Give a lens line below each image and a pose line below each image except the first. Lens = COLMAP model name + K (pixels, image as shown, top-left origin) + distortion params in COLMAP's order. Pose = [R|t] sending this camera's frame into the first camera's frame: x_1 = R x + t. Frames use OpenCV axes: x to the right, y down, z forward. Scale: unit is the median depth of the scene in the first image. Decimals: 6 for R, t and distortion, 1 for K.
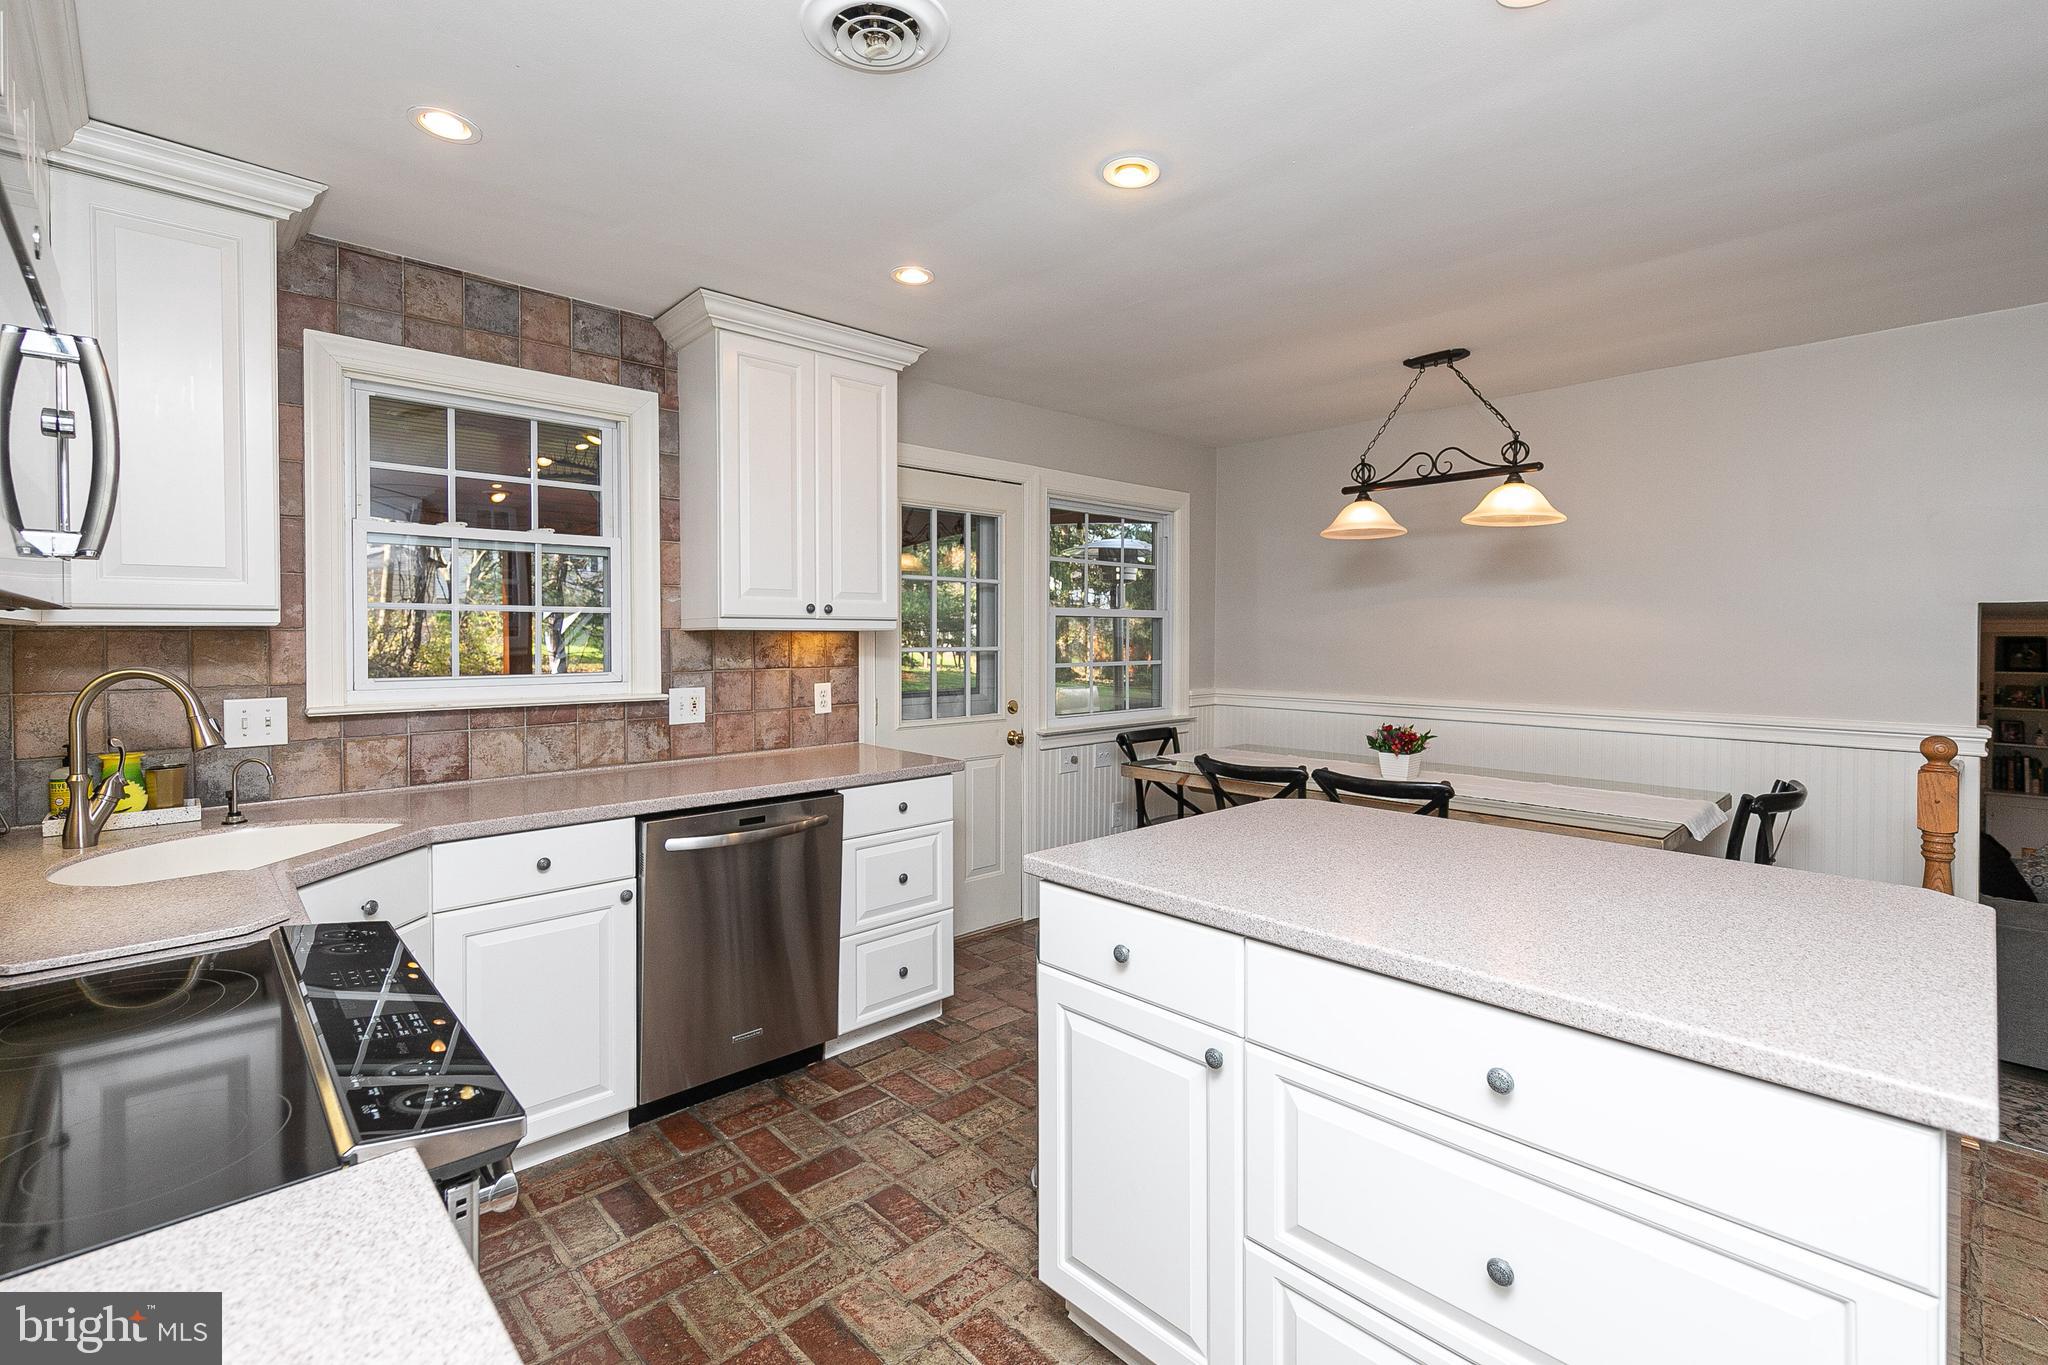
lens RADIAL K [[912.5, 0, 1038.9], [0, 912.5, 646.8], [0, 0, 1]] dist [-0.003037, -0.000157]
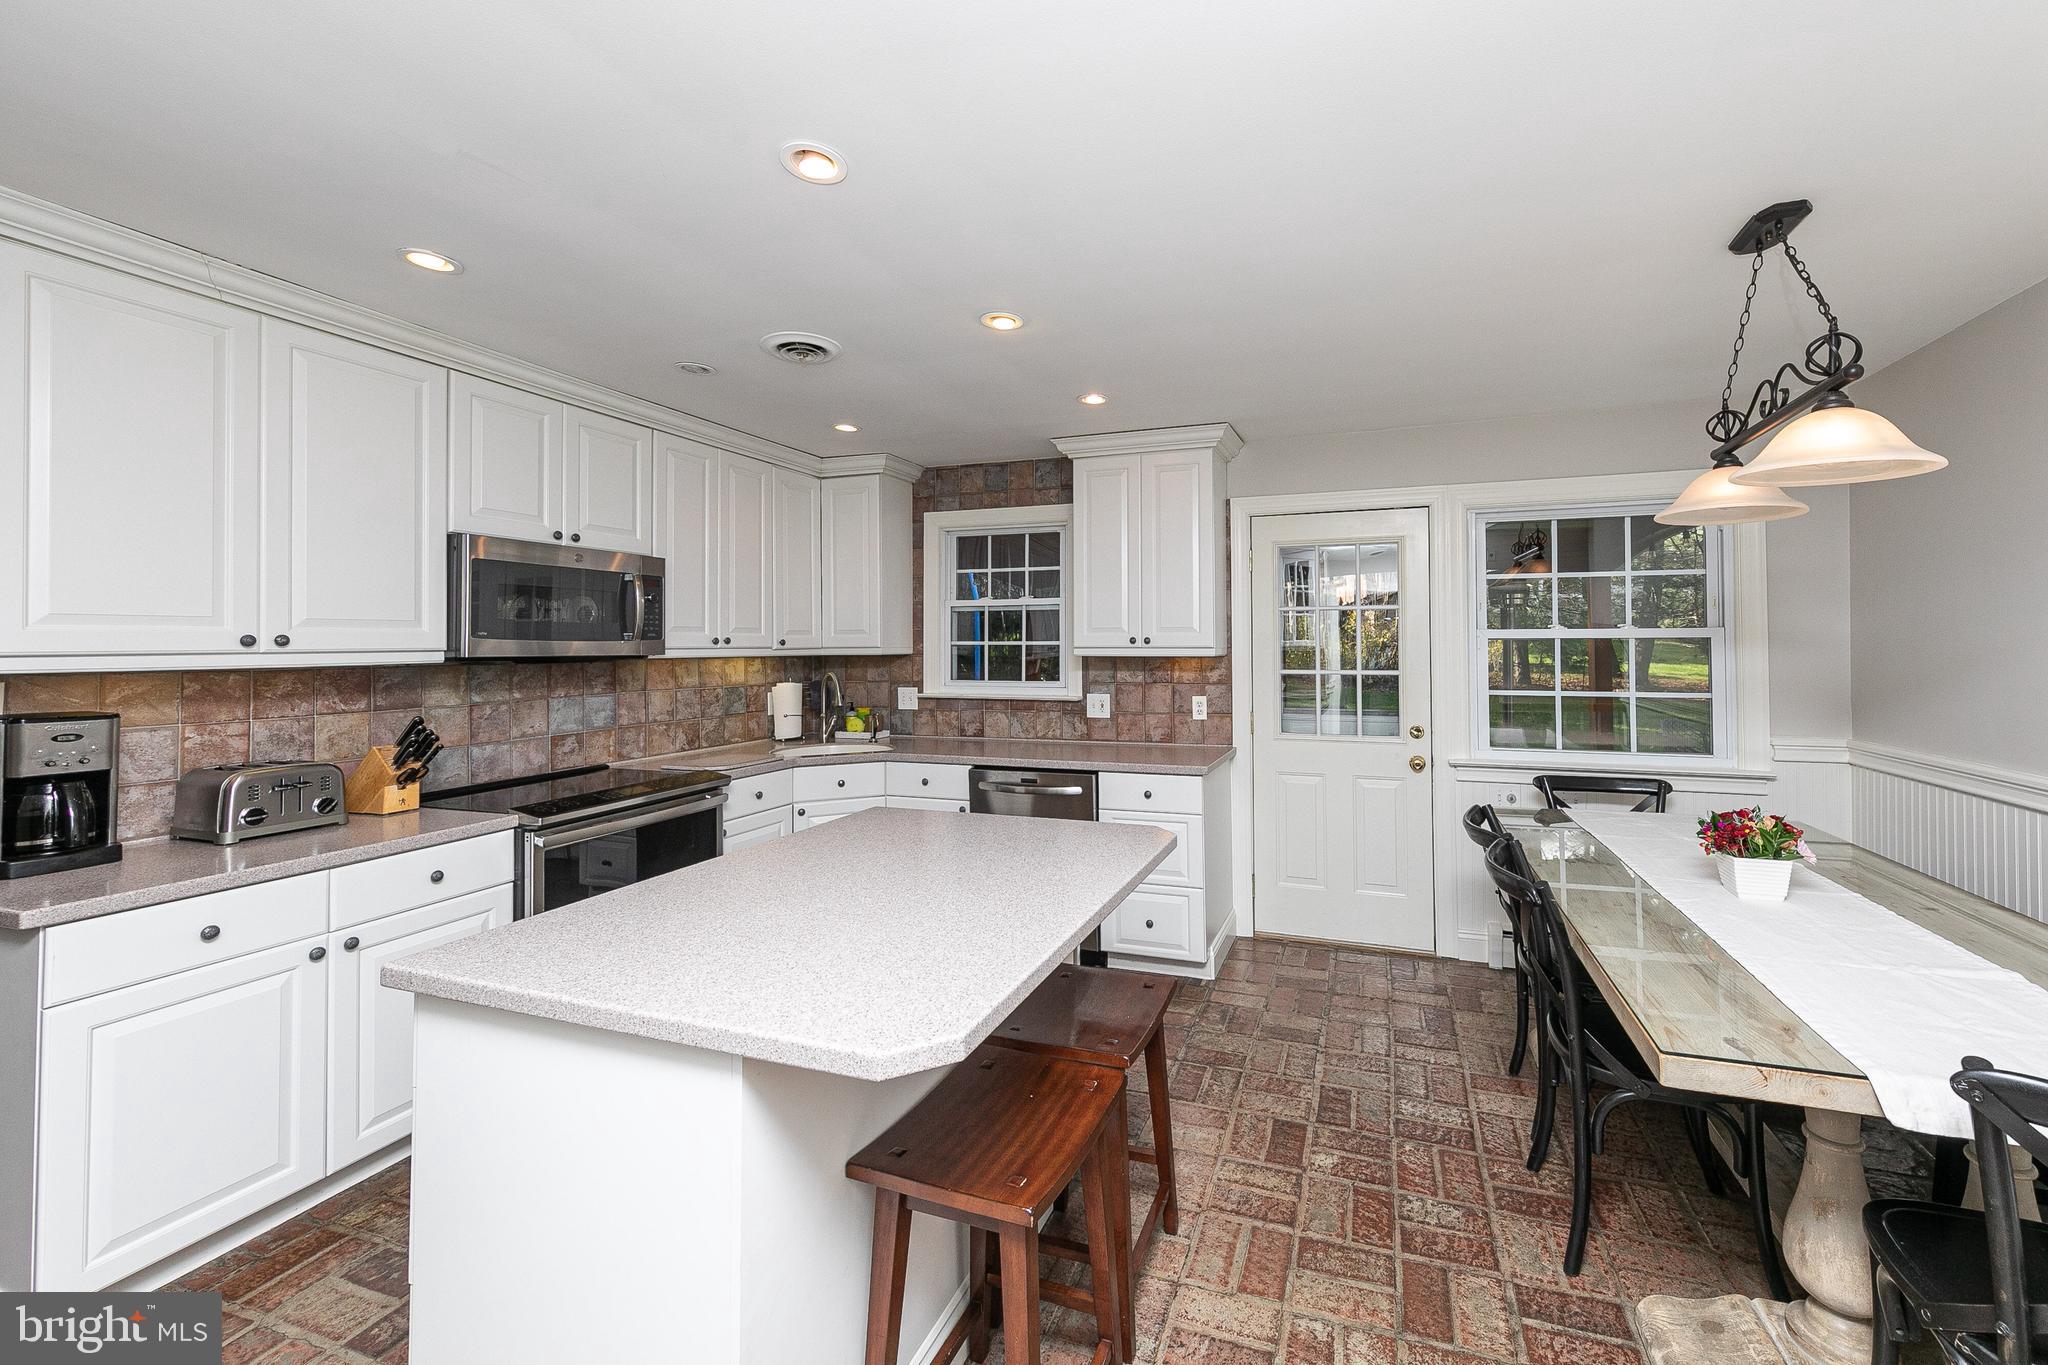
lens RADIAL K [[799.9, 0, 1111.1], [0, 799.9, 638.9], [0, 0, 1]] dist [0.004217, -0.001126]
pose [[0.464955, -0.005591, -0.885317, 0.801364], [-0.006038, 0.999937, -0.009486, -0.033800], [0.885314, 0.009756, 0.464892, 0.408035]]
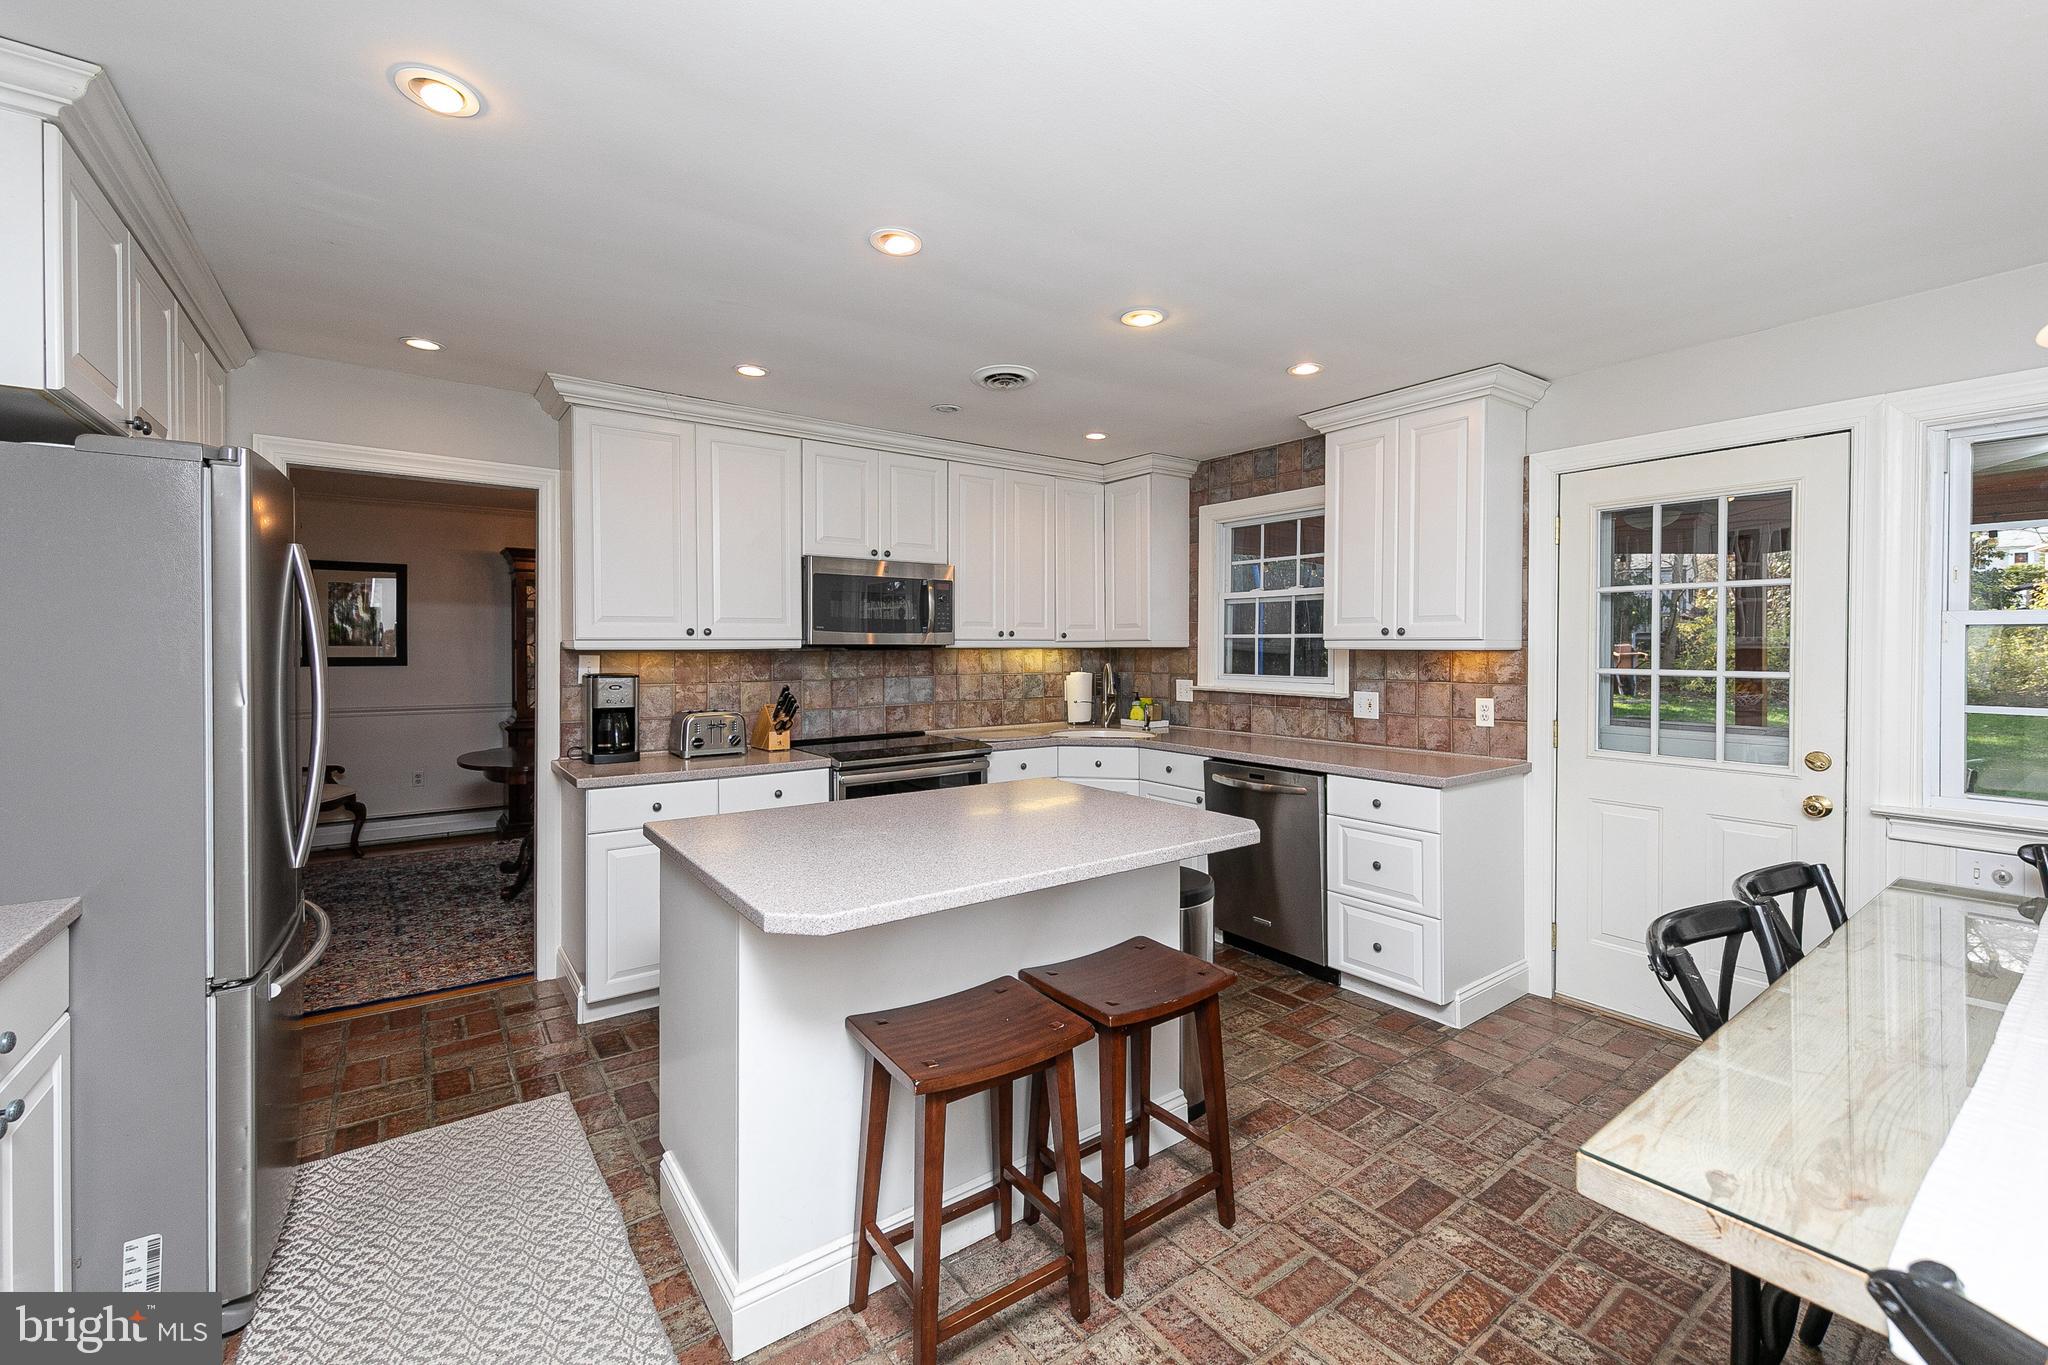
lens RADIAL K [[834.4, 0, 1031.4], [0, 834.4, 662.1], [0, 0, 1]] dist [0.004239, -0.000517]
pose [[-0.126639, 0.023539, -0.991670, 0.913833], [-0.009171, 0.999648, 0.024900, -0.025733], [0.991906, 0.012248, -0.126379, 0.669765]]
